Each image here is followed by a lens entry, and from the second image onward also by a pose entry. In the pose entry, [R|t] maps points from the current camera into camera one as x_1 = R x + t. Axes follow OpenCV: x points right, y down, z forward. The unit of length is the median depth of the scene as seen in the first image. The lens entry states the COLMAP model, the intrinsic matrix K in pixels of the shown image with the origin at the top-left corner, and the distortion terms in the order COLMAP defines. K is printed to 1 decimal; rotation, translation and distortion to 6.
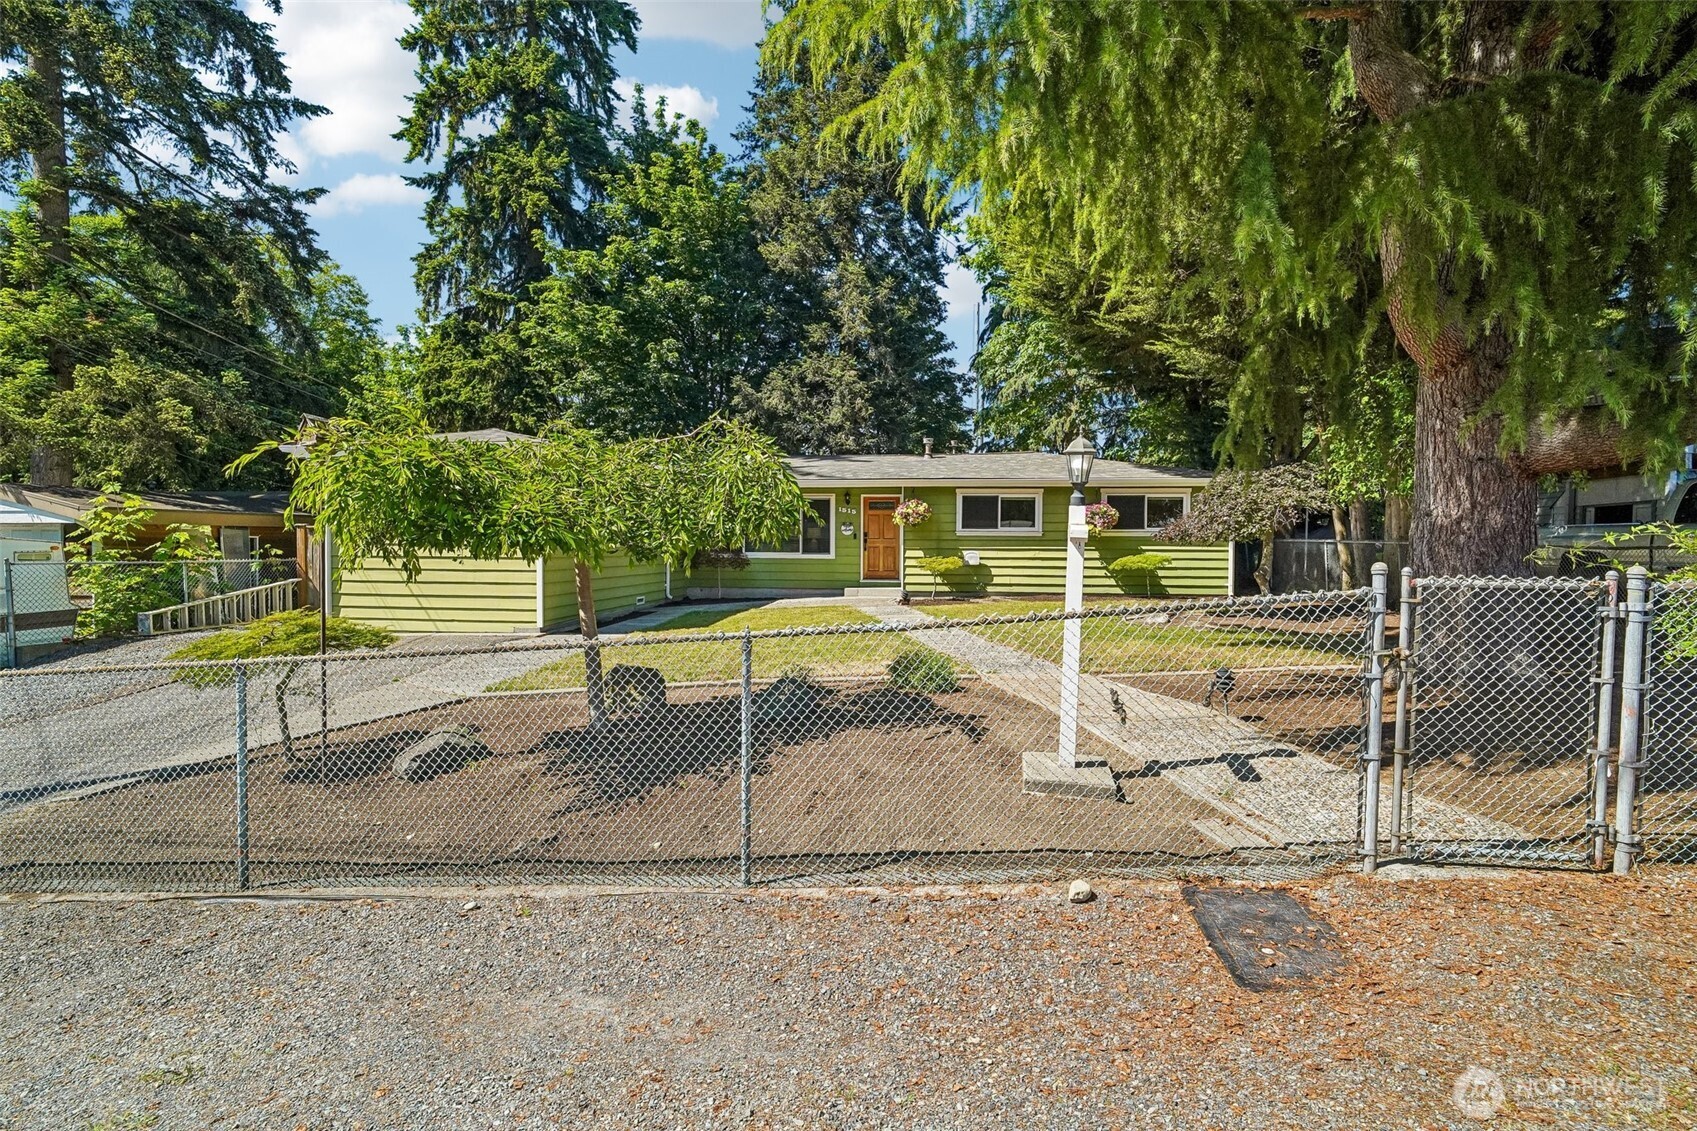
lens RADIAL K [[799.0, 0, 846.2], [0, 799.0, 568.1], [0, 0, 1]] dist [-0.004516, -0.001042]
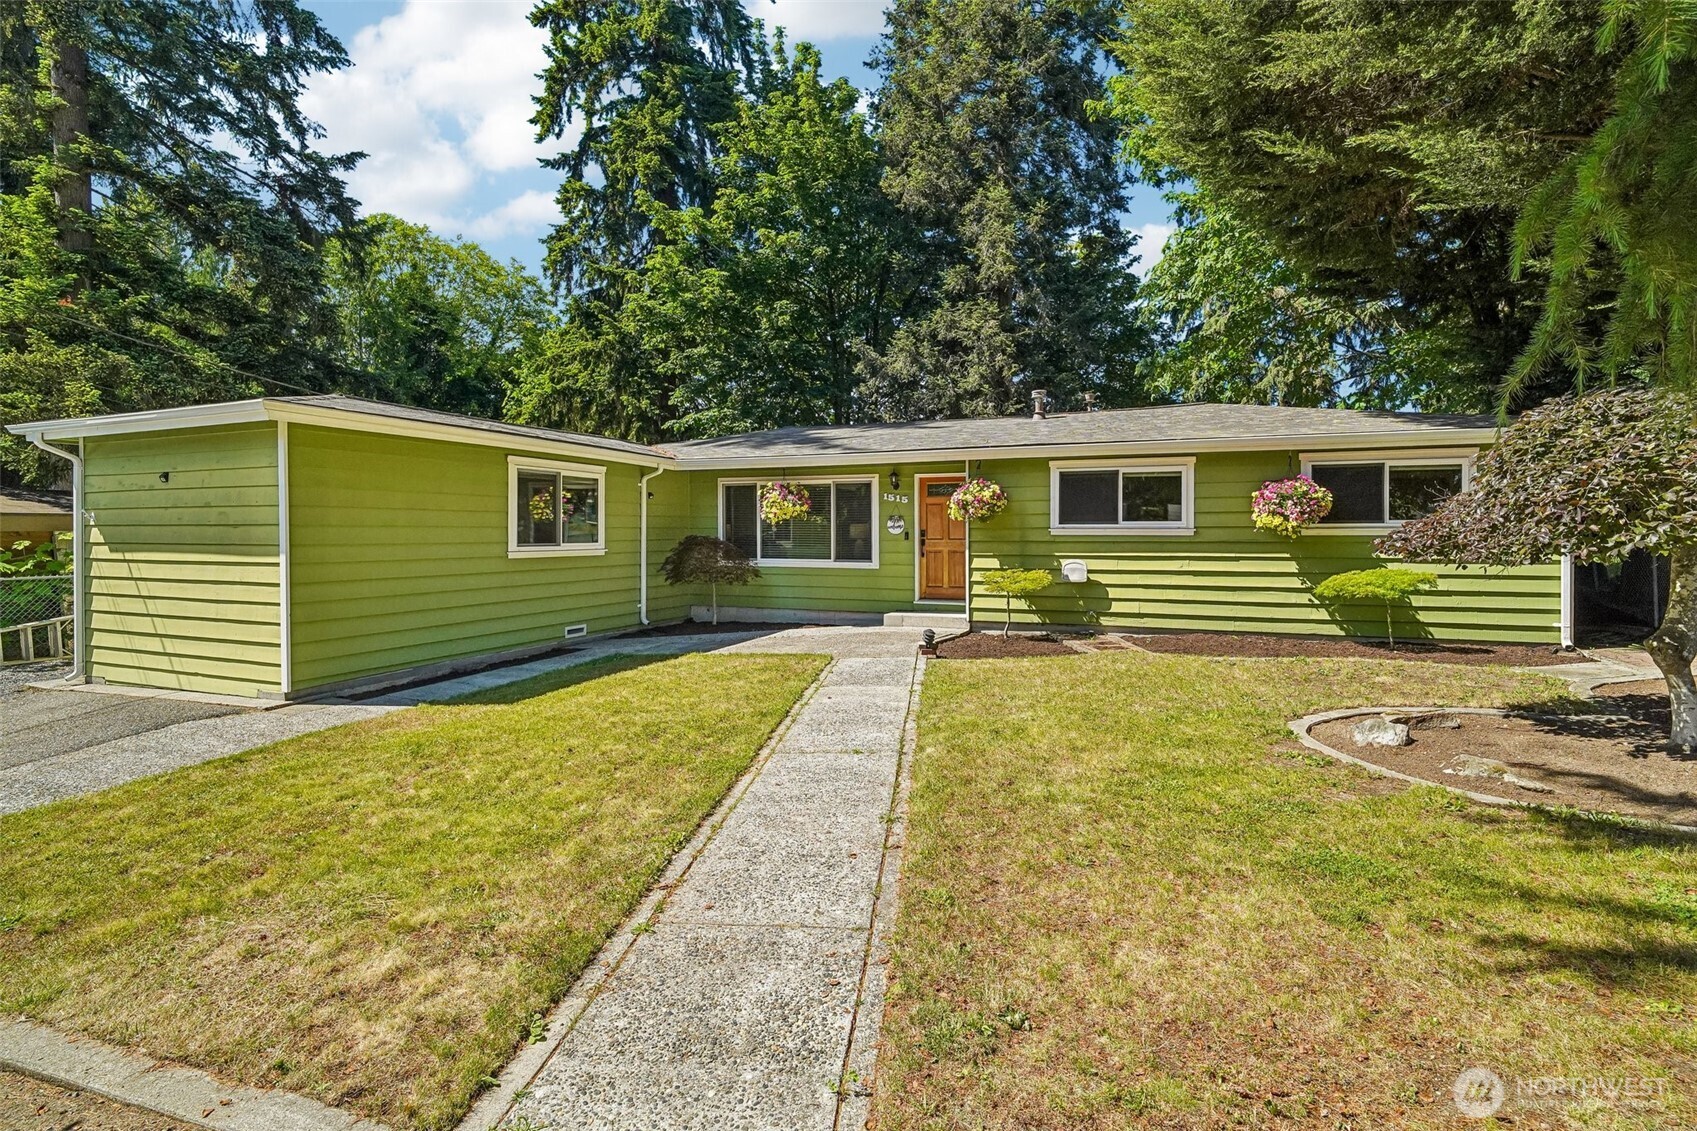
lens RADIAL K [[799.0, 0, 872.2], [0, 799.0, 537.6], [0, 0, 1]] dist [-0.004516, -0.001042]
pose [[0.966493, -0.004414, -0.256654, 0.093782], [-0.000668, 0.999806, -0.019710, -0.015017], [0.256691, 0.019221, 0.966302, 0.201487]]
